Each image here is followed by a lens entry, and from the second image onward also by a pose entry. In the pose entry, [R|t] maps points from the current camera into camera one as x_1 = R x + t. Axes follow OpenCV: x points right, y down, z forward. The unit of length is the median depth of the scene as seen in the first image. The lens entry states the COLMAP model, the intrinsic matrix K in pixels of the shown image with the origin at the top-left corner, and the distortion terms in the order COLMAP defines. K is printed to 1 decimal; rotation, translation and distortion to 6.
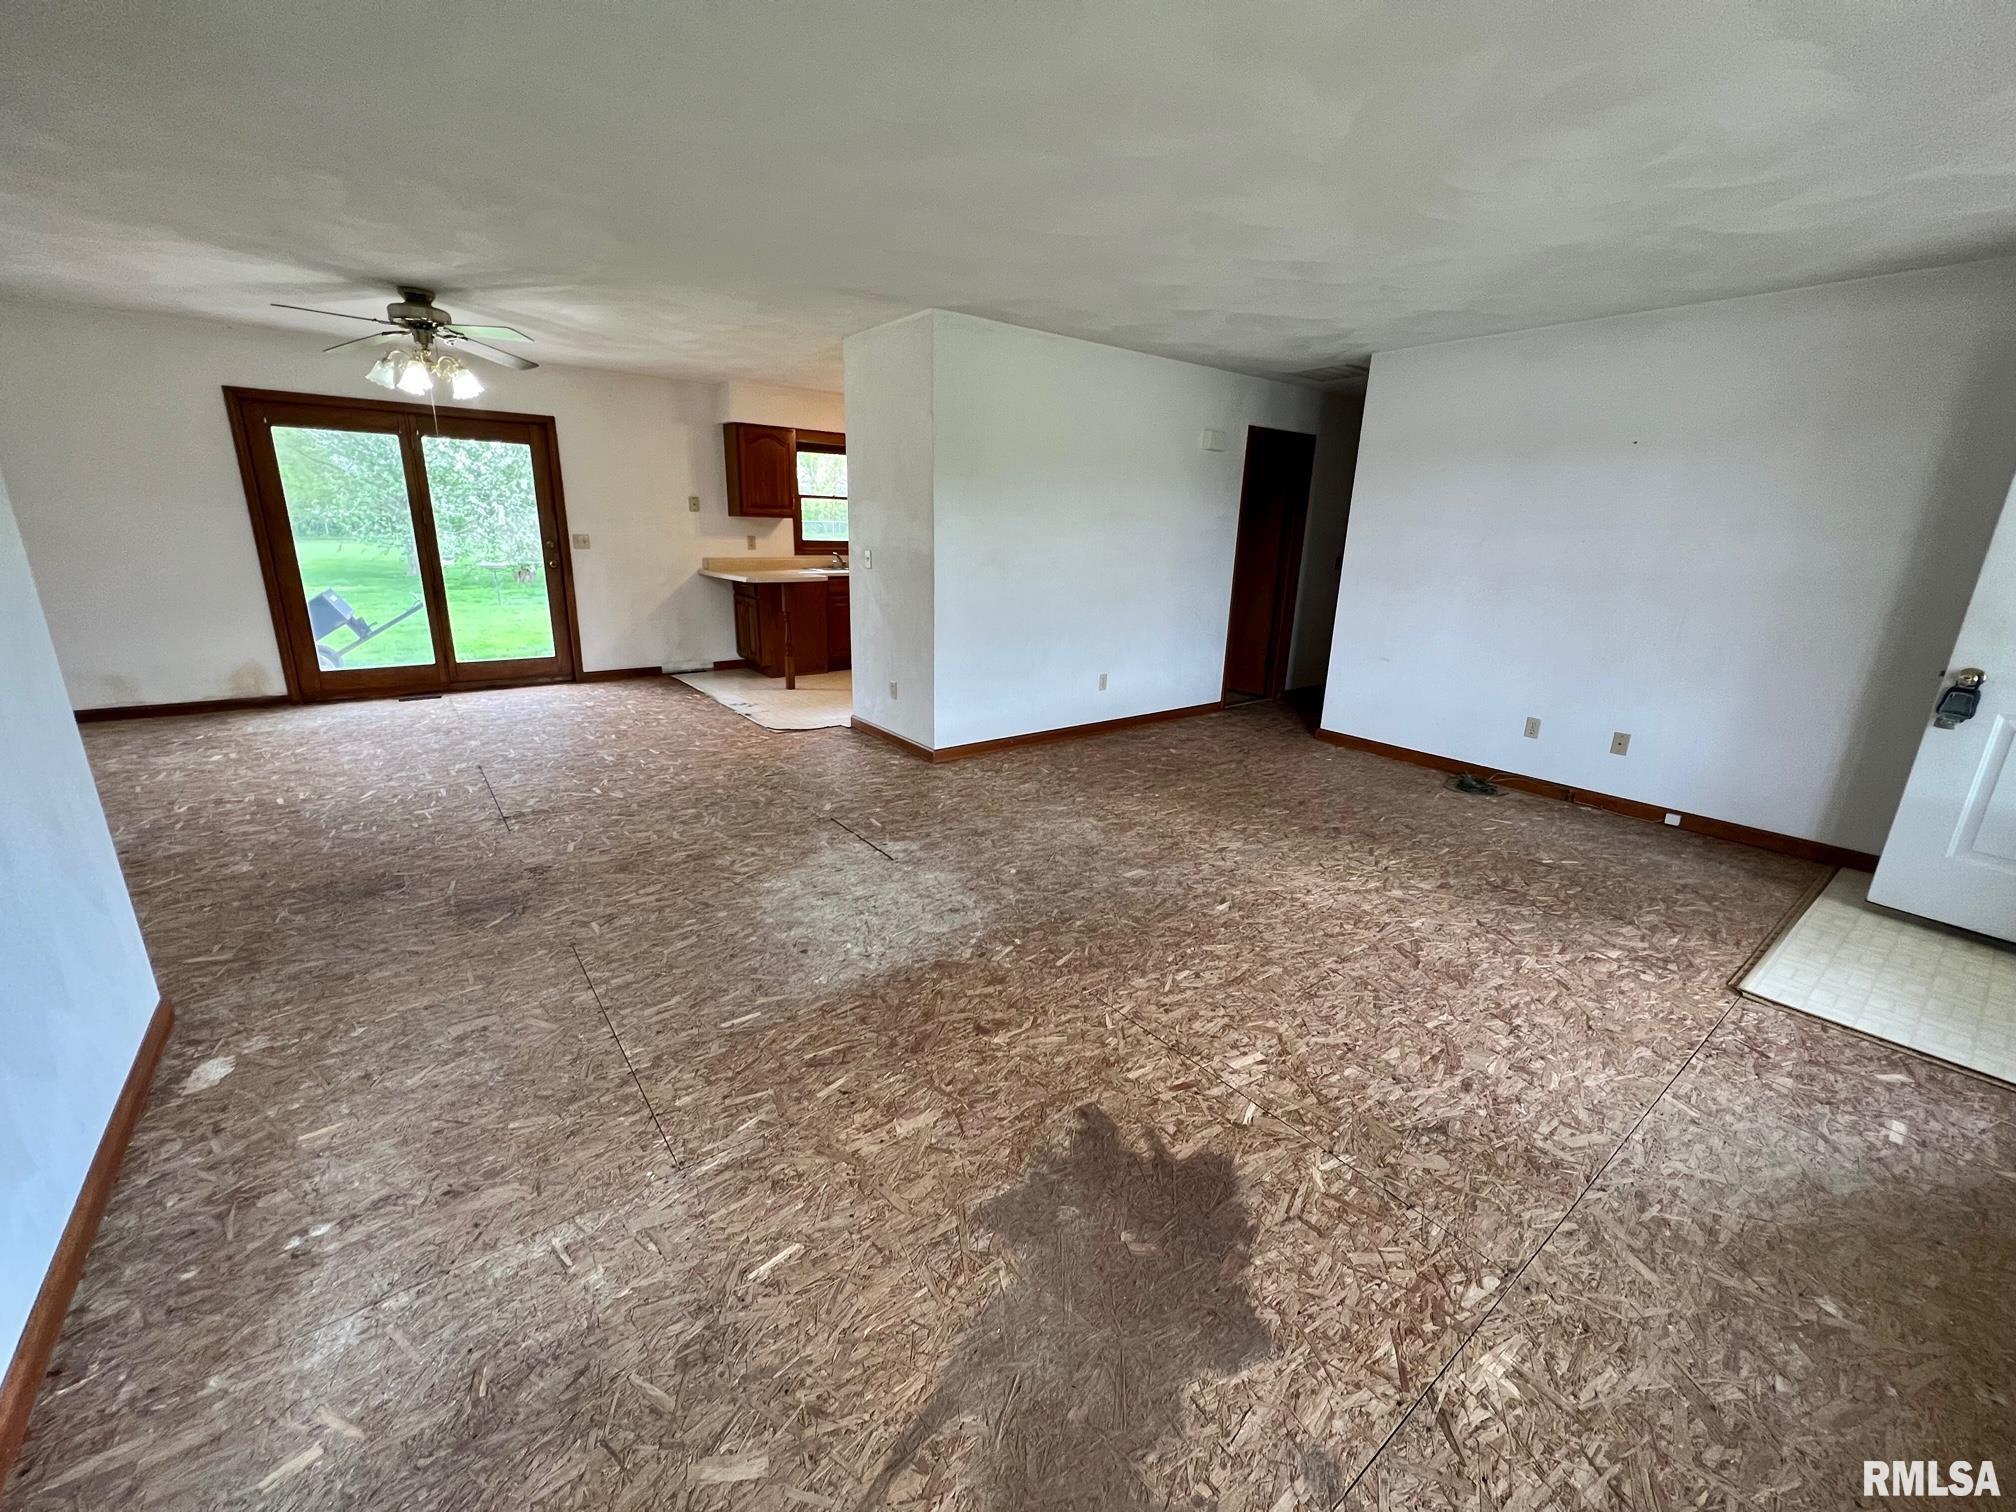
lens RADIAL K [[812.6, 0, 1008.0], [0, 812.6, 756.0], [0, 0, 1]] dist [0.000691, 0.000008]
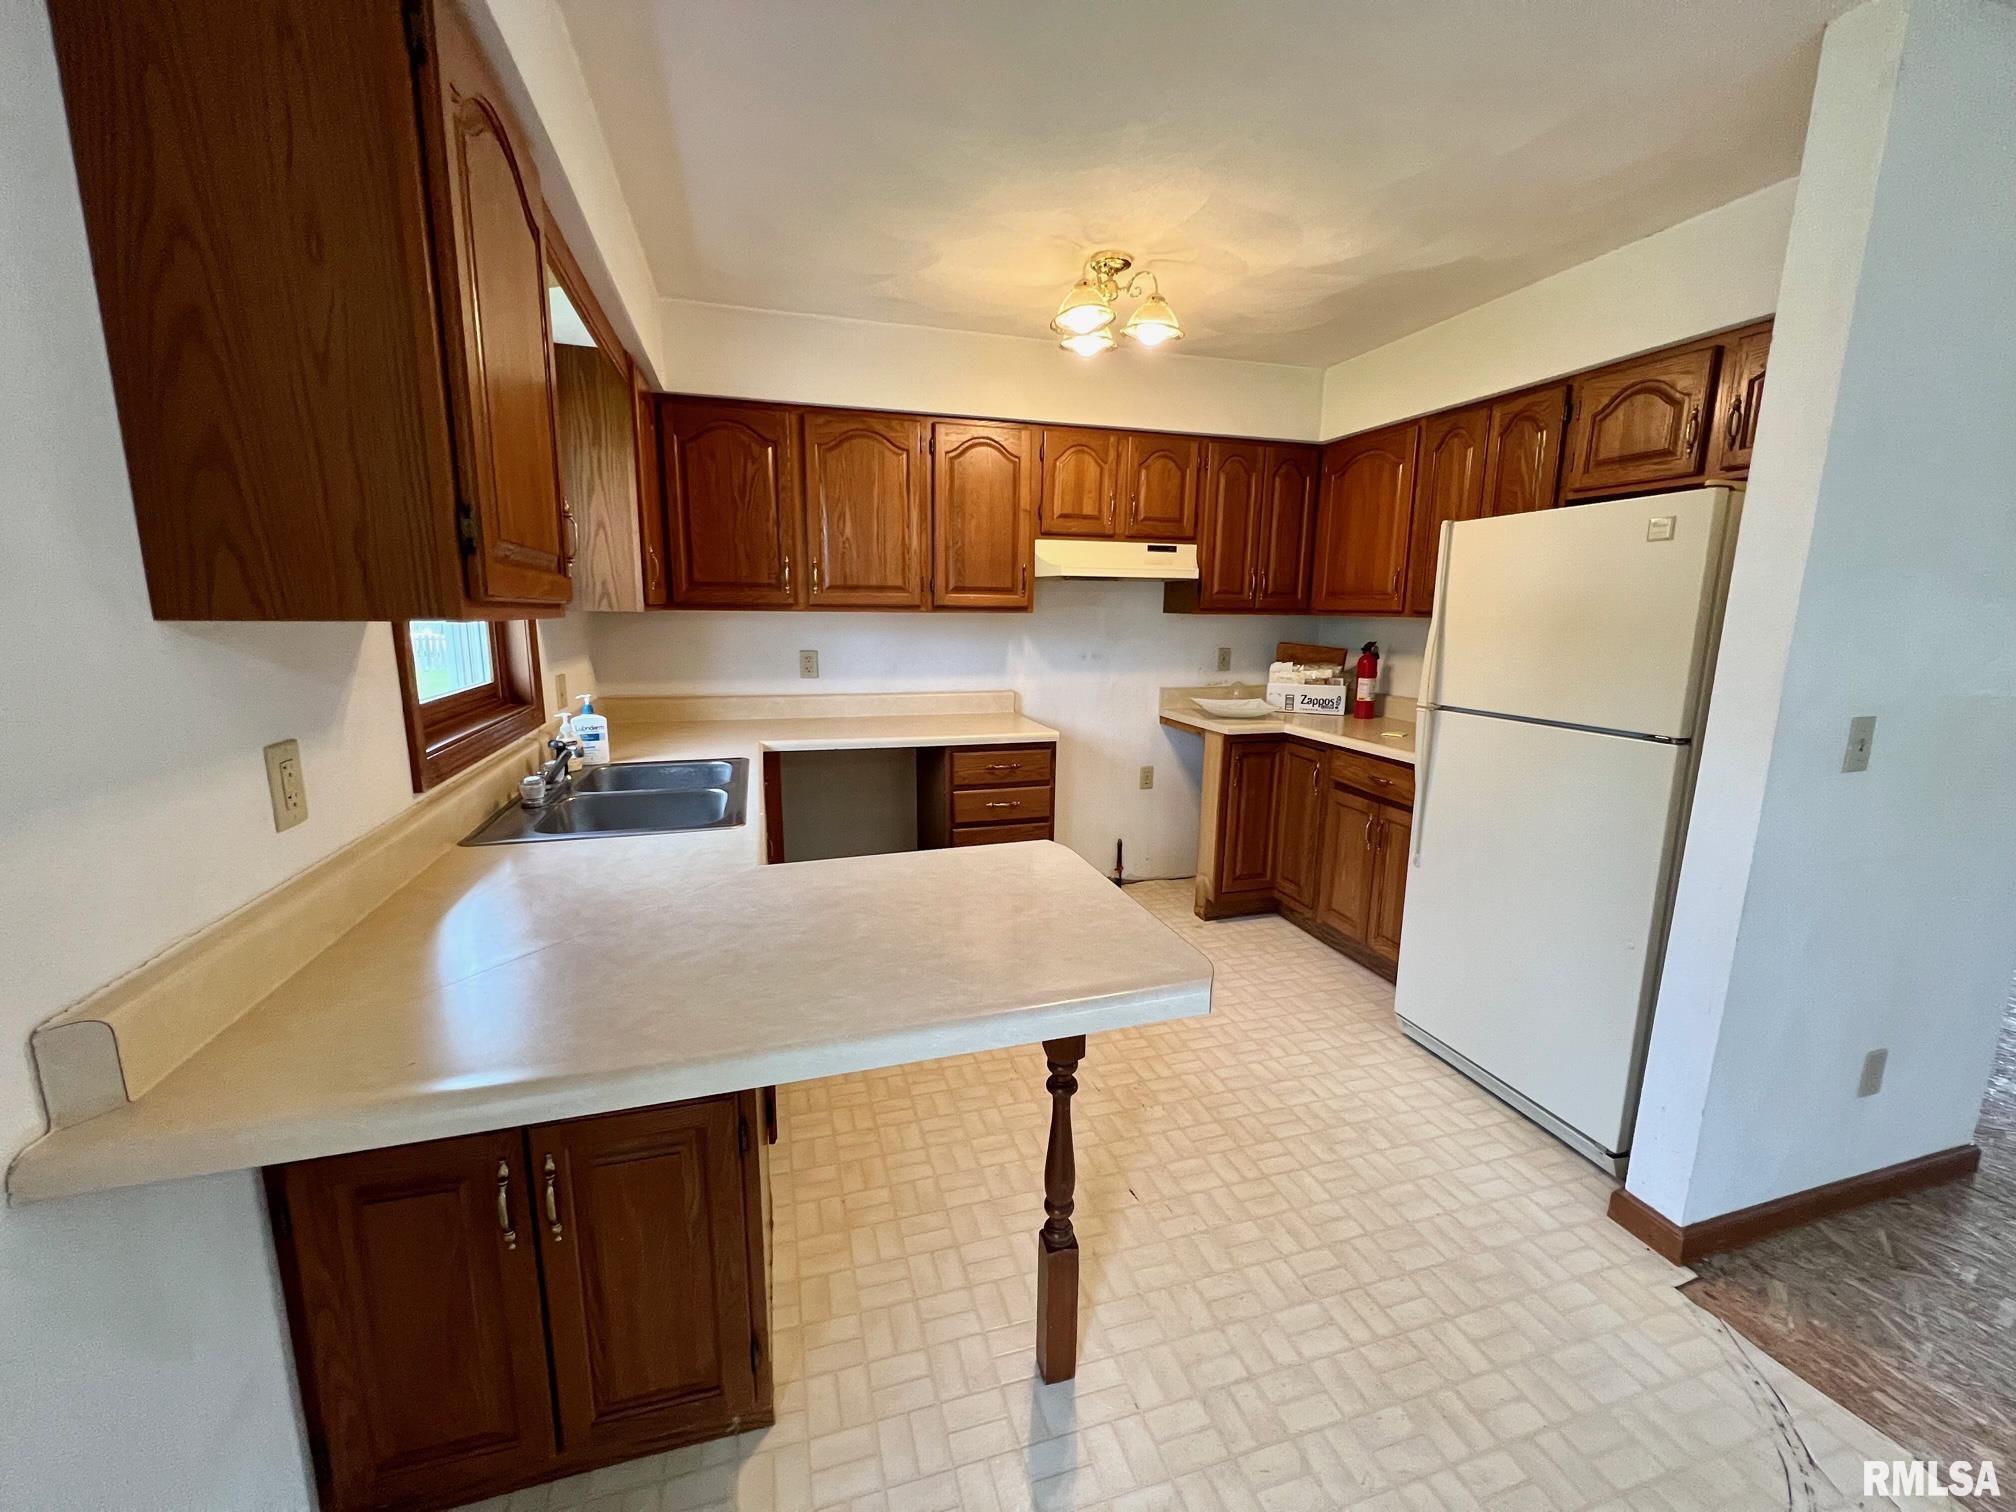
lens RADIAL K [[806.6, 0, 1003.8], [0, 806.6, 747.1], [0, 0, 1]] dist [0.000490, 0.000292]
pose [[0.351660, -0.187374, 0.917184, -0.749815], [0.258557, 0.961092, 0.097210, -0.461030], [-0.899713, 0.202960, 0.386424, 1.510584]]
